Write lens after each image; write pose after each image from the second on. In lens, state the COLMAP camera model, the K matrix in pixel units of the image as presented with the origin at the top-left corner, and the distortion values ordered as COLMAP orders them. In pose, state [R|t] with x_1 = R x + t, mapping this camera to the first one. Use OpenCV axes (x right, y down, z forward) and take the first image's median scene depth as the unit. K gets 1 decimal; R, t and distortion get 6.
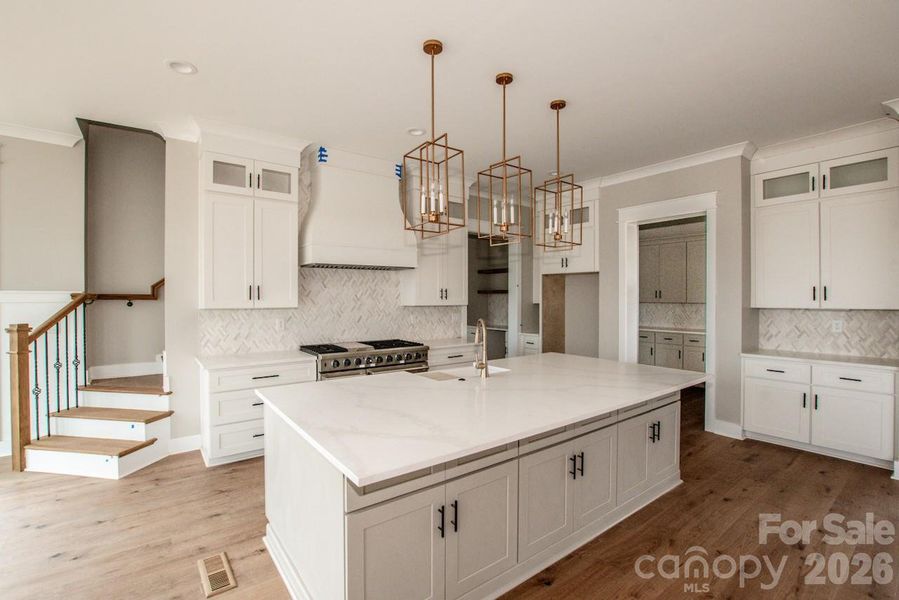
lens RADIAL K [[405.5, 0, 471.2], [0, 405.5, 298.2], [0, 0, 1]] dist [-0.018141, 0.000094]
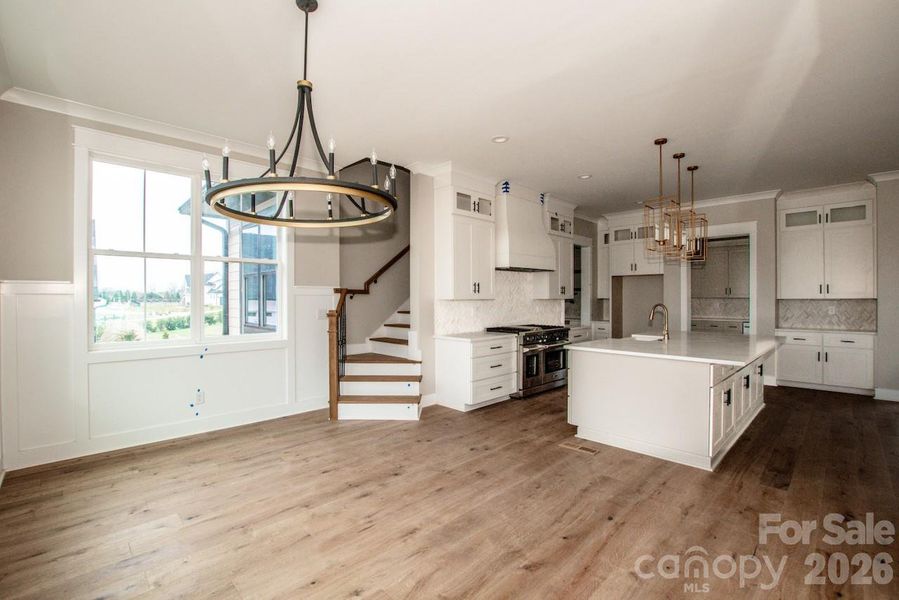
lens RADIAL K [[405.5, 0, 471.2], [0, 405.5, 298.2], [0, 0, 1]] dist [-0.018141, 0.000094]
pose [[0.989650, -0.002543, 0.143476, -0.720416], [0.003032, 0.999990, -0.003187, 0.024874], [-0.143467, 0.003589, 0.989649, -0.350107]]
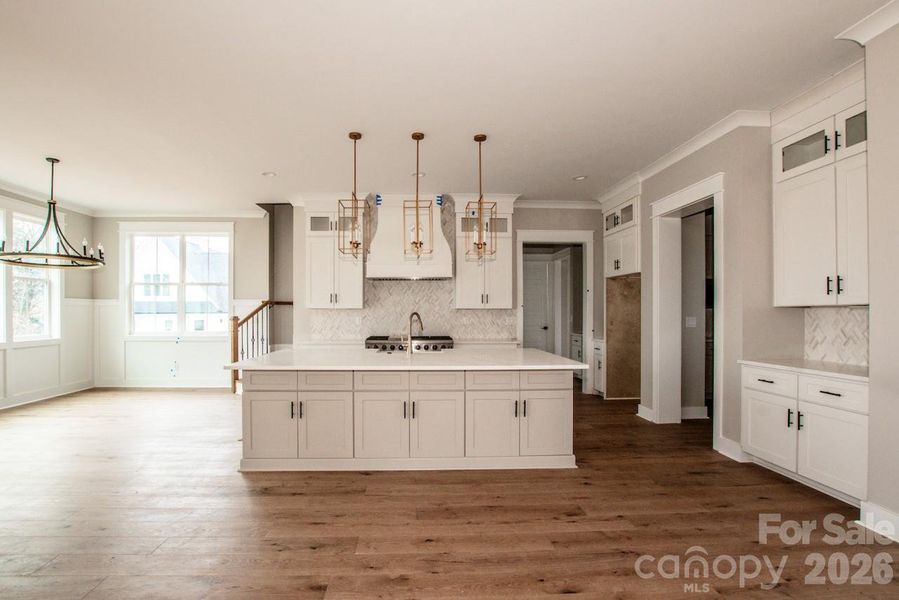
lens RADIAL K [[438.0, 0, 448.4], [0, 438.0, 310.8], [0, 0, 1]] dist [-0.002895, -0.000160]
pose [[0.819471, -0.003601, -0.573109, 0.744426], [-0.000605, 0.999974, -0.007148, 0.043814], [0.573120, 0.006204, 0.819448, -0.114689]]
